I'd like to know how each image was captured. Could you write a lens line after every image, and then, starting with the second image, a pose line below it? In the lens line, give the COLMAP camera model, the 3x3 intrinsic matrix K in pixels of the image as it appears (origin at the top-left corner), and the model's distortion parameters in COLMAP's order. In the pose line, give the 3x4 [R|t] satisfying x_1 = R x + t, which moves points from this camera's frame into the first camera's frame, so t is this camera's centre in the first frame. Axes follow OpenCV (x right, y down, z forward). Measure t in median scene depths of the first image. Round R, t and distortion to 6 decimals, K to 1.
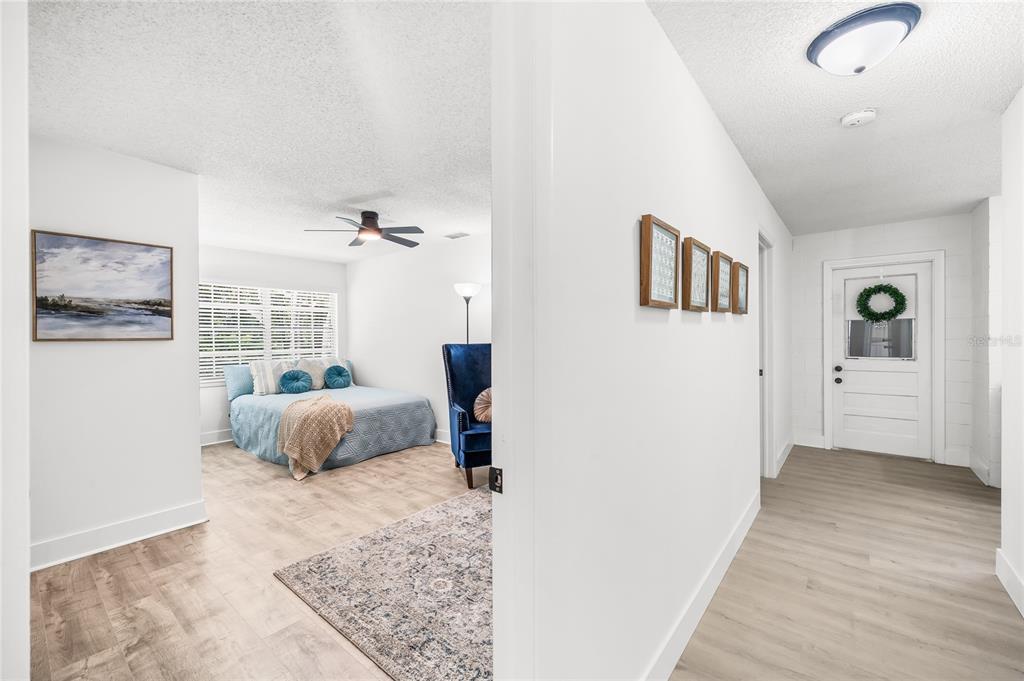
lens RADIAL K [[411.2, 0, 512.0], [0, 411.2, 340.5], [0, 0, 1]] dist [0.000043, -0.000277]
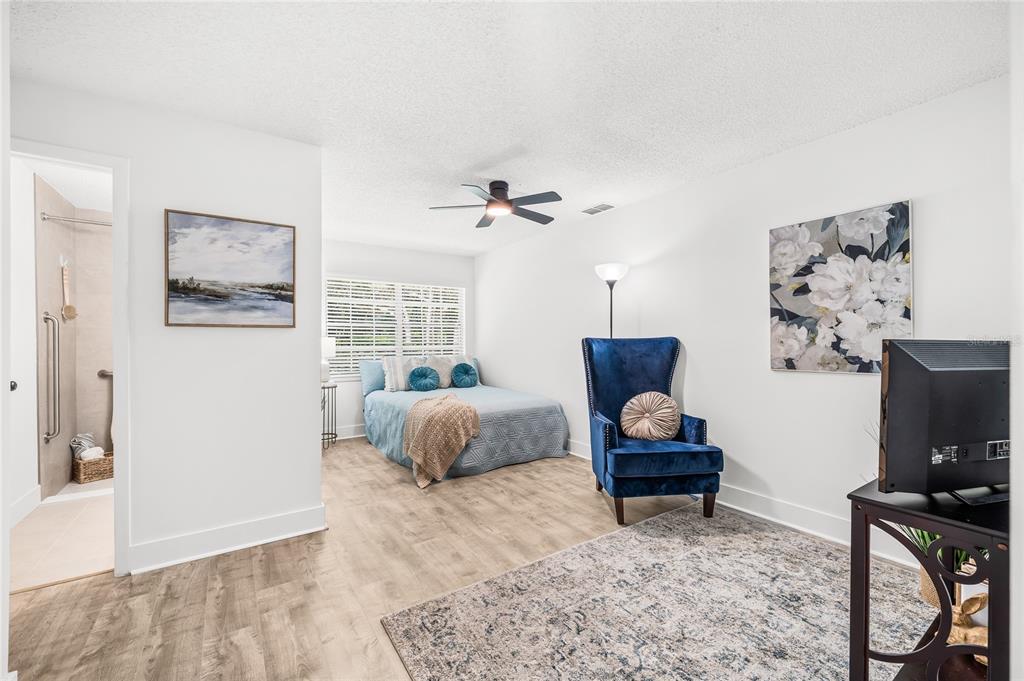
lens RADIAL K [[411.2, 0, 512.0], [0, 411.2, 340.5], [0, 0, 1]] dist [0.000043, -0.000277]
pose [[0.957014, 0.004420, -0.290008, -0.084405], [-0.006902, 0.999948, -0.007537, 0.027018], [0.289960, 0.009215, 0.956994, 0.231351]]
